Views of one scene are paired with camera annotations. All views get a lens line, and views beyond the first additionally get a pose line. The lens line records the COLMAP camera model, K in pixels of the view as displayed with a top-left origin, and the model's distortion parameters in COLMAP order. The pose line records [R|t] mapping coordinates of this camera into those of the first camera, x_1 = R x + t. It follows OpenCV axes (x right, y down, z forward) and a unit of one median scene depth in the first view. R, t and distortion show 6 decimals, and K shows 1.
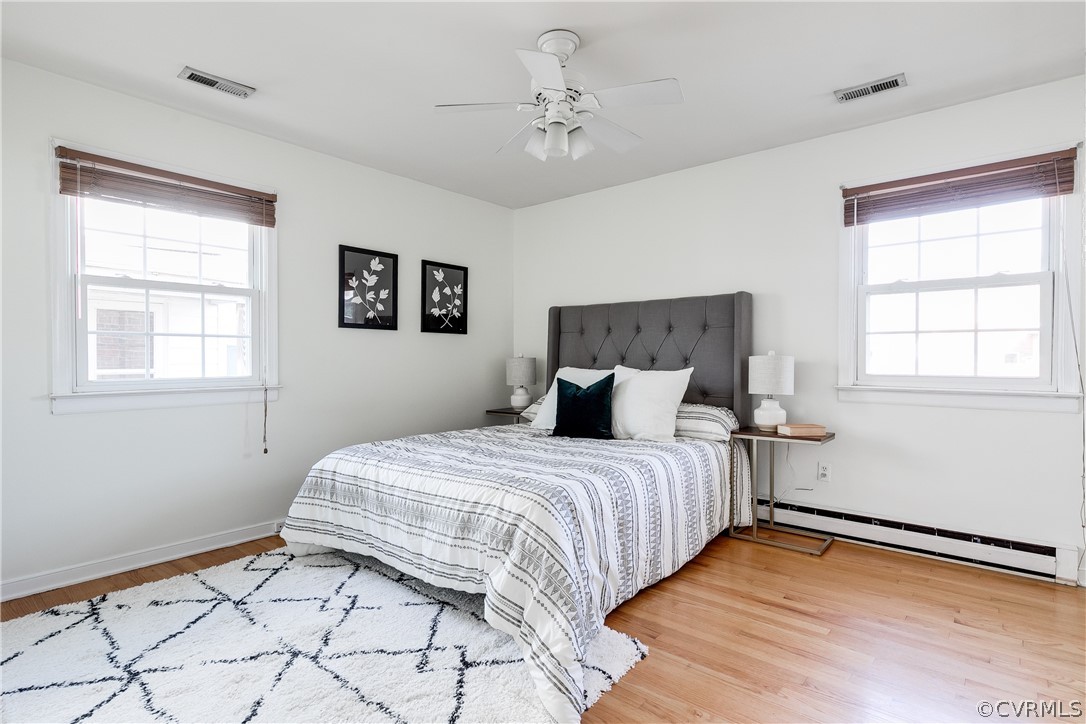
lens RADIAL K [[552.7, 0, 543.0], [0, 552.7, 362.0], [0, 0, 1]] dist [-0.001302, -0.000643]
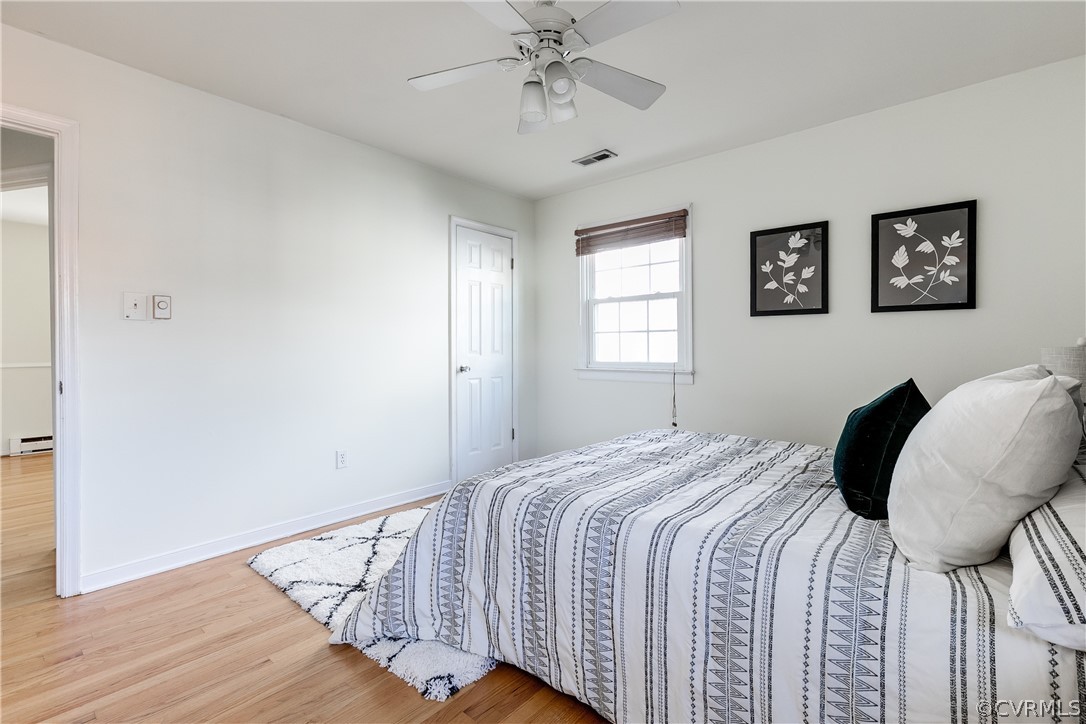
lens RADIAL K [[484.2, 0, 538.0], [0, 484.2, 350.8], [0, 0, 1]] dist [-0.001409, -0.000051]
pose [[-0.021351, 0.005715, -0.999756, 0.475988], [-0.006741, 0.999960, 0.005860, -0.003762], [0.999749, 0.006864, -0.021312, 0.608456]]
